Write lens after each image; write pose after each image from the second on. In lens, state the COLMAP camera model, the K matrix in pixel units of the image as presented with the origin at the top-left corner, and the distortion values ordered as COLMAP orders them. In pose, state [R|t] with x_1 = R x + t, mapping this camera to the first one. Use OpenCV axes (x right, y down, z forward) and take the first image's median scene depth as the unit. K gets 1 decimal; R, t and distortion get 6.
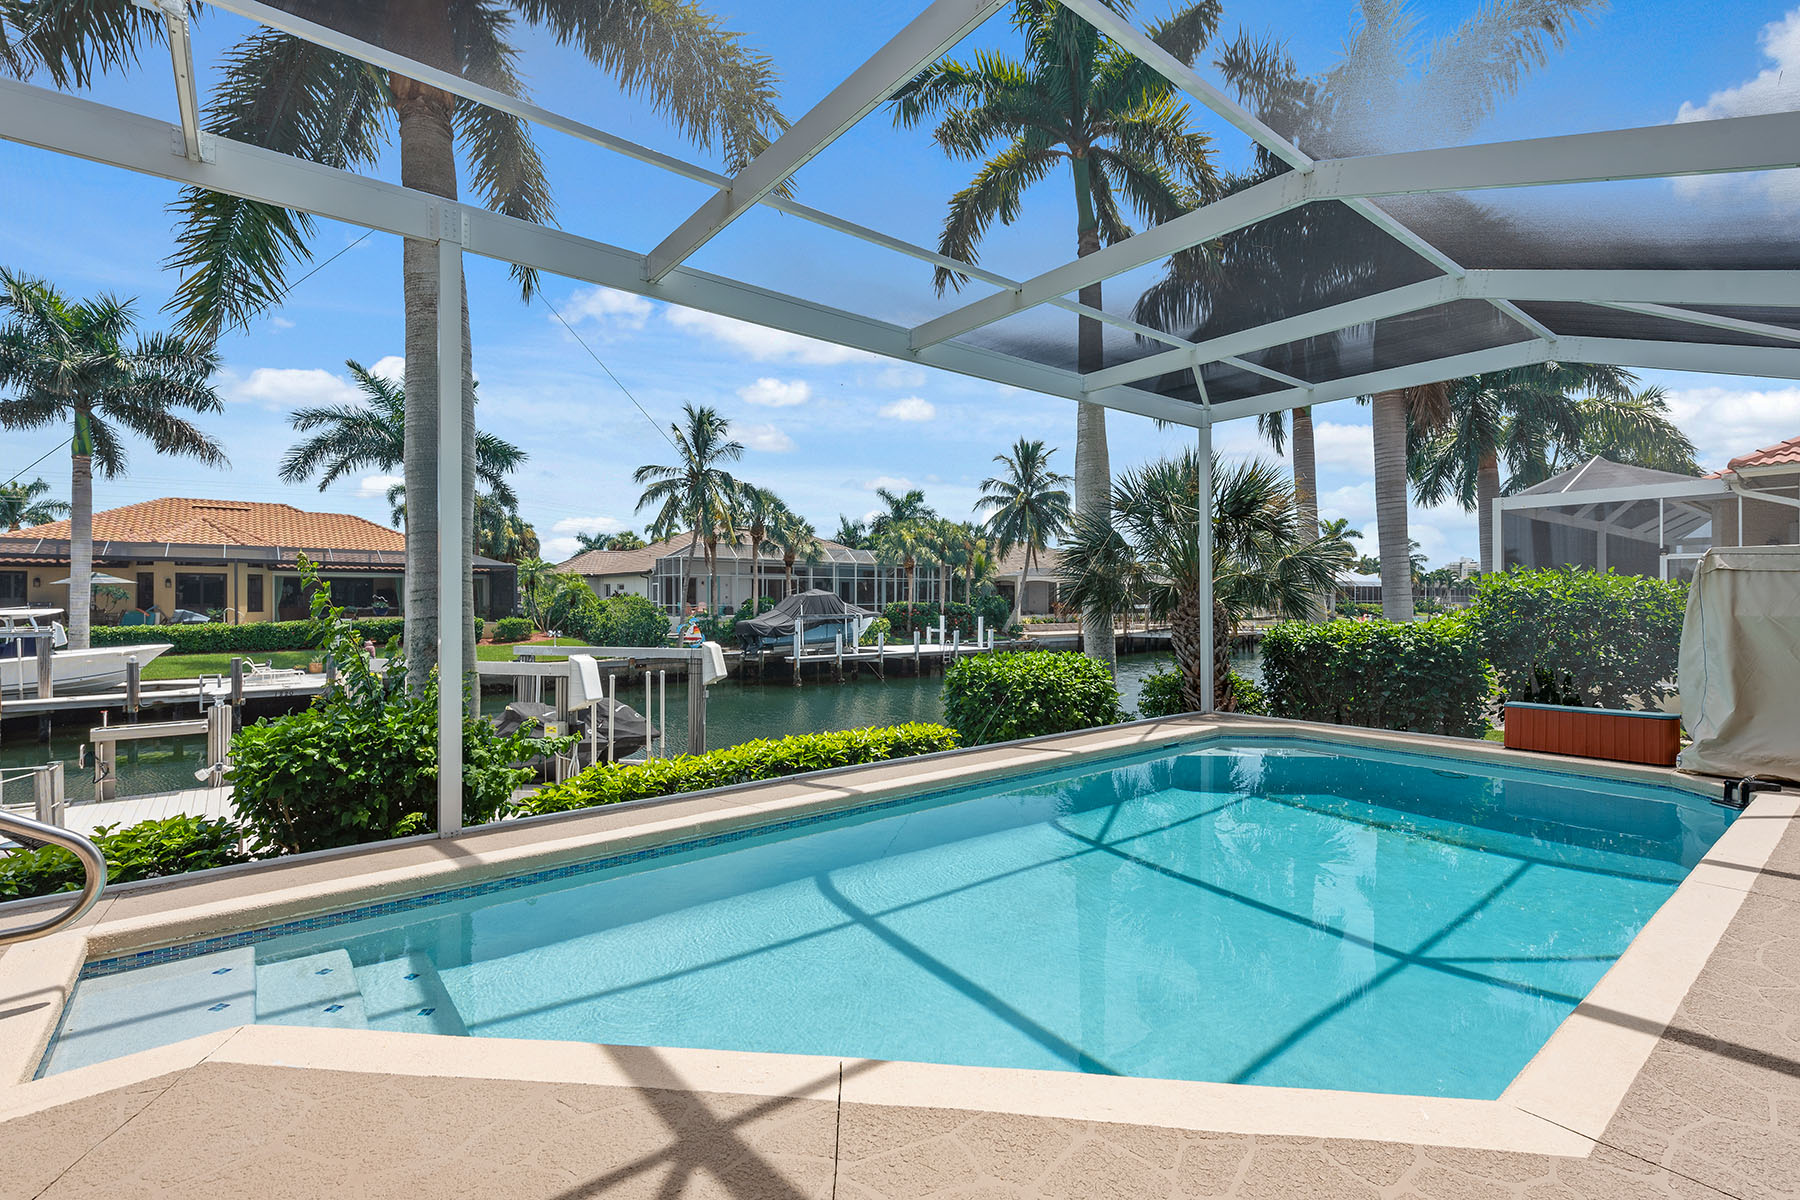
lens RADIAL K [[809.5, 0, 900.0], [0, 809.5, 600.0], [0, 0, 1]] dist [0.012234, -0.000373]
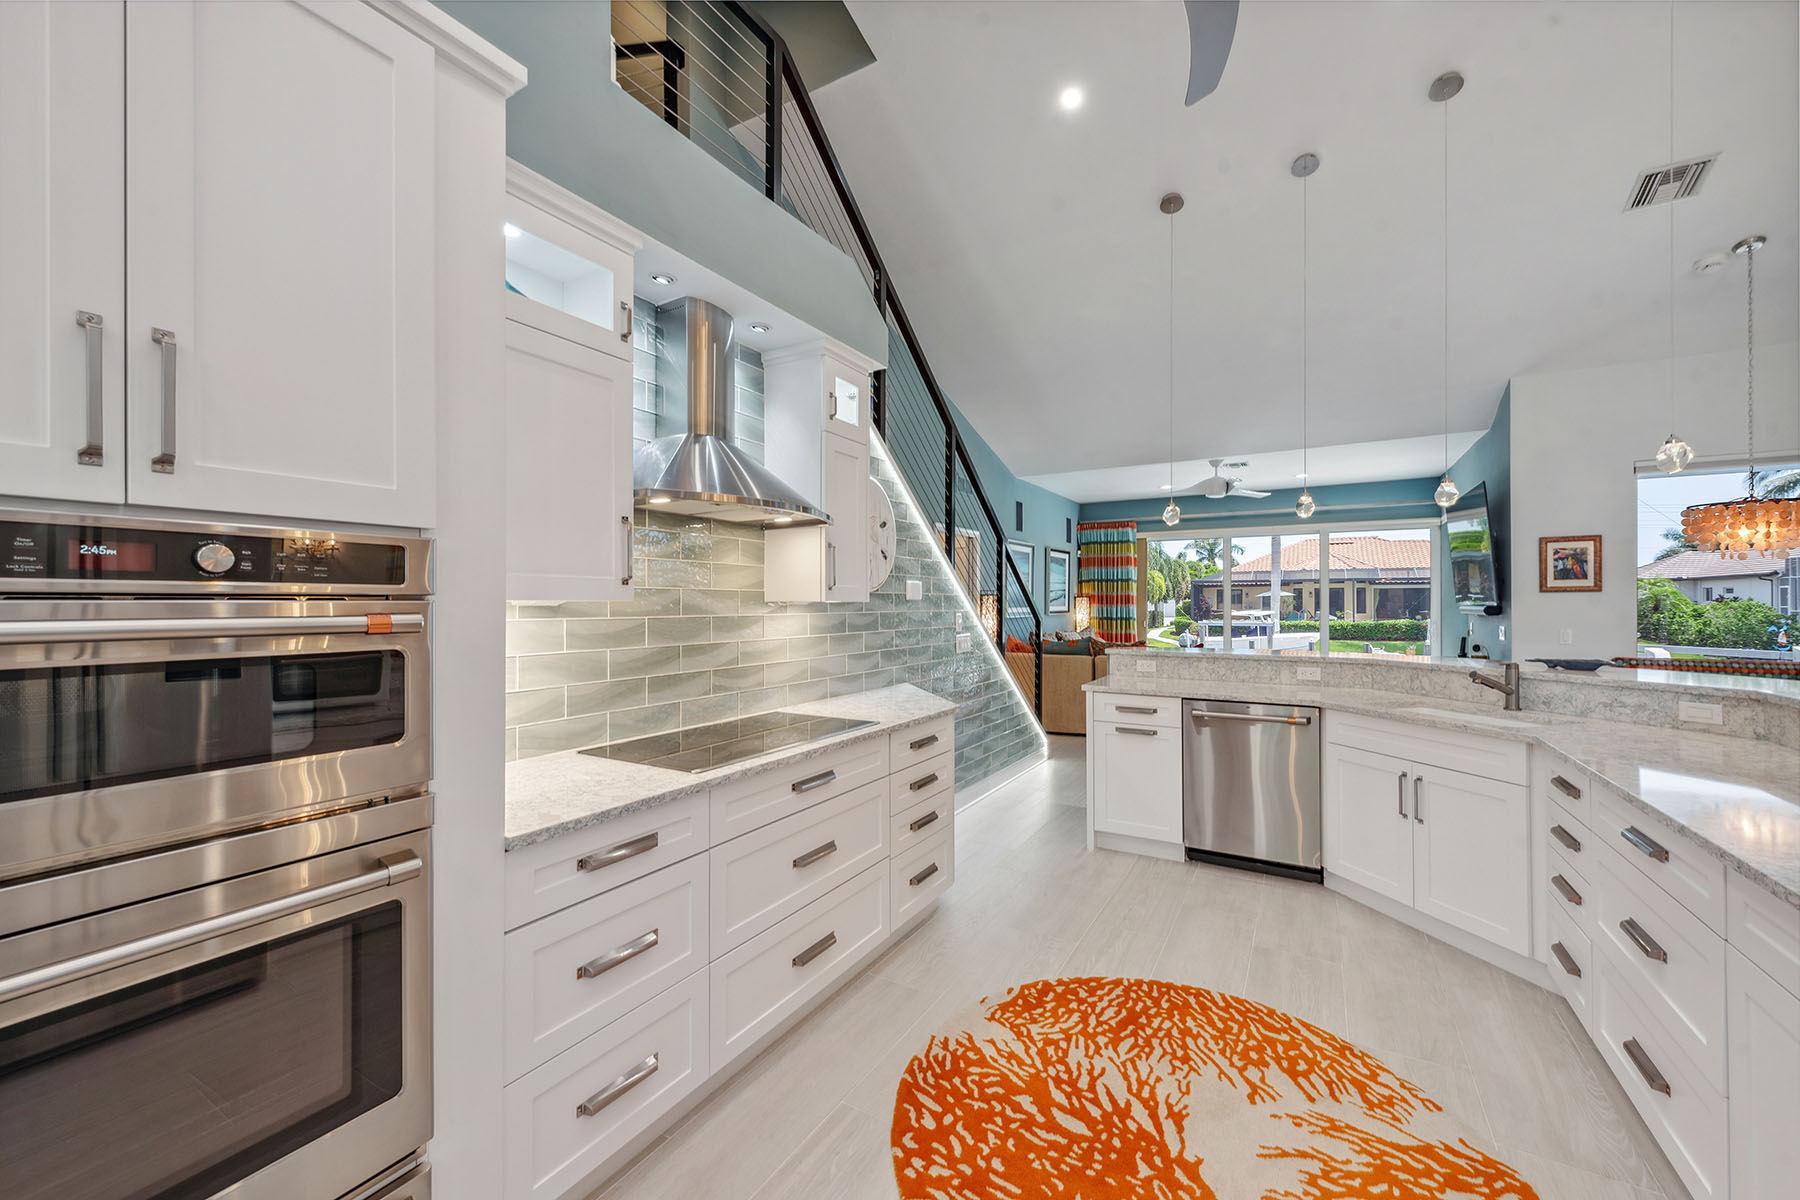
lens RADIAL K [[698.4, 0, 900.0], [0, 698.4, 600.0], [0, 0, 1]] dist [0.002265, -0.000202]
pose [[0.352286, -0.005348, -0.935877, 0.091635], [0.002632, 0.999985, -0.004724, -0.005573], [0.935889, -0.000799, 0.352295, -0.214399]]
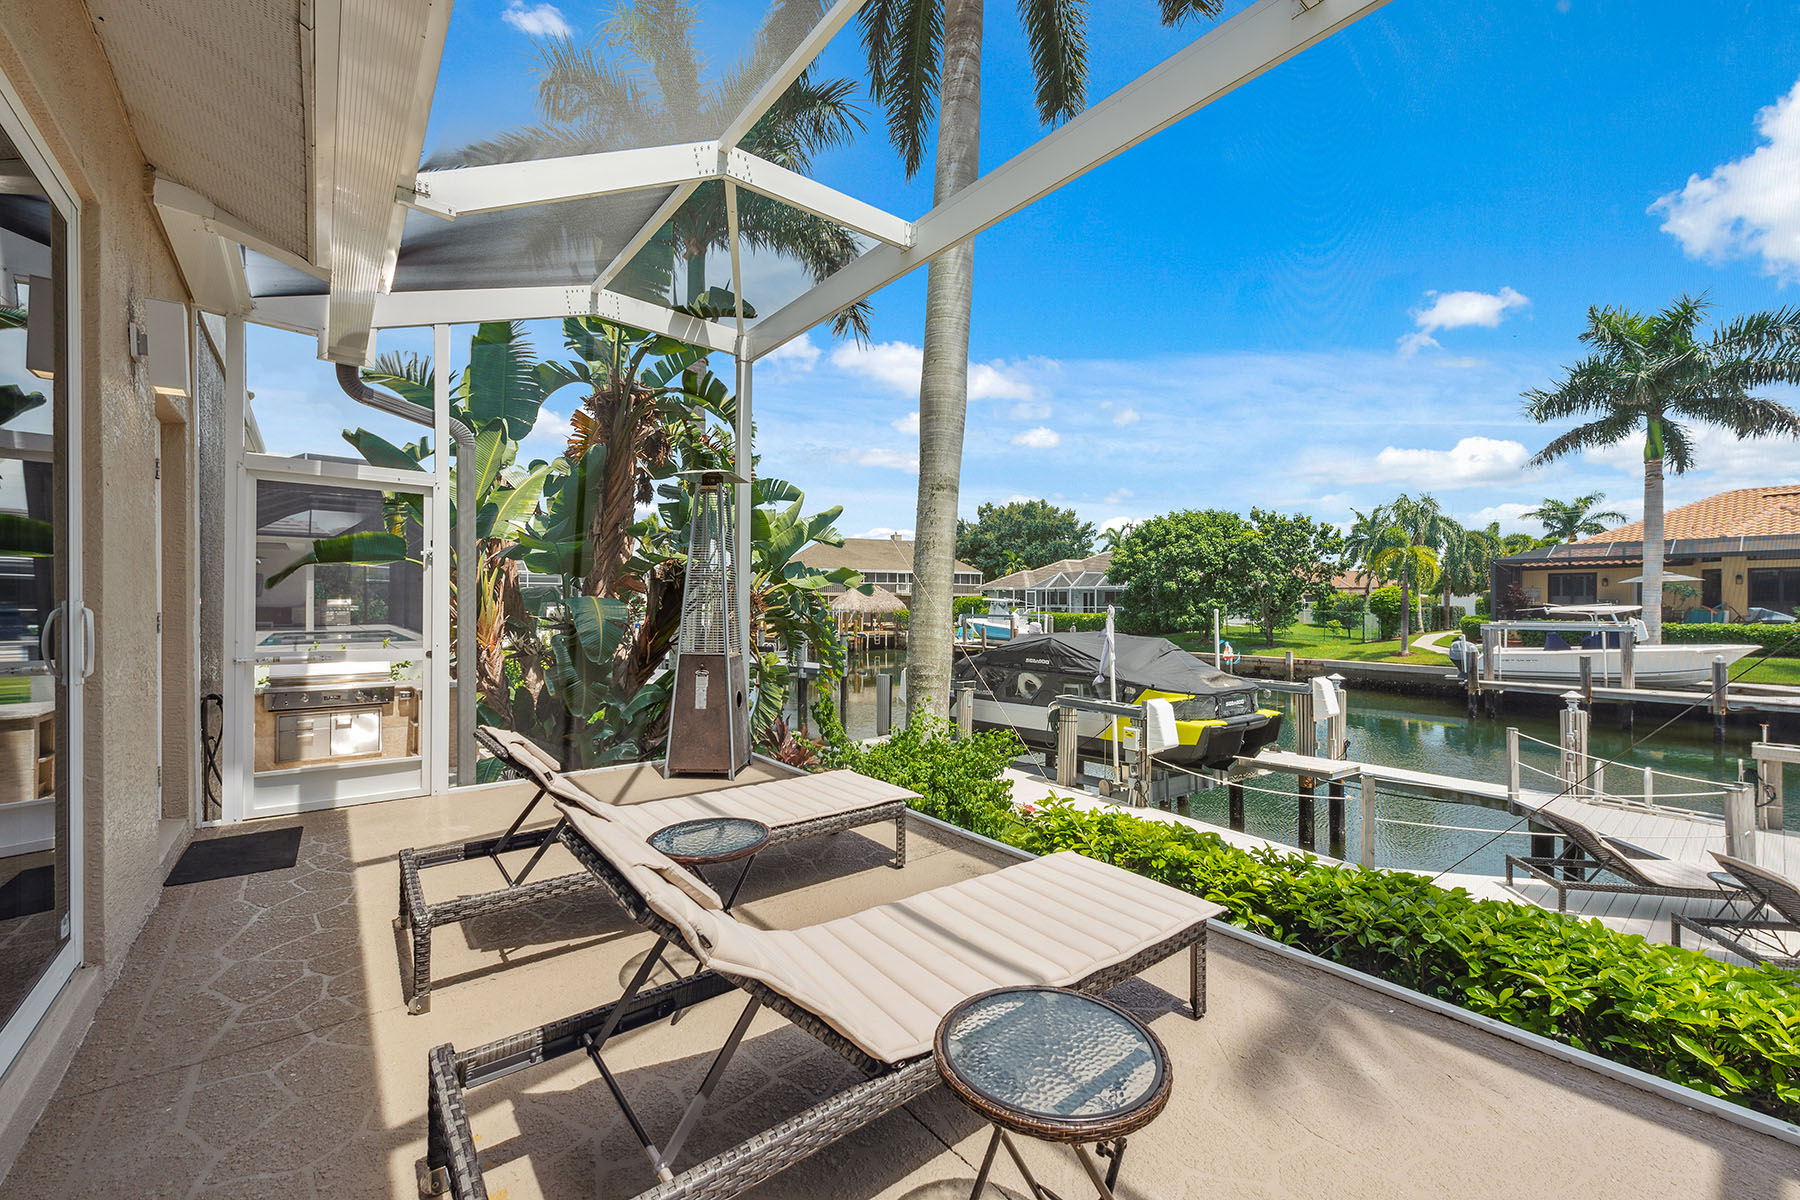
lens RADIAL K [[708.3, 0, 896.7], [0, 708.3, 602.9], [0, 0, 1]] dist [0.001683, -0.000291]
pose [[-0.003108, 0.004511, -0.999985, -0.066981], [0.002116, 0.999988, 0.004504, 0.000582], [0.999993, -0.002102, -0.003117, 0.026505]]
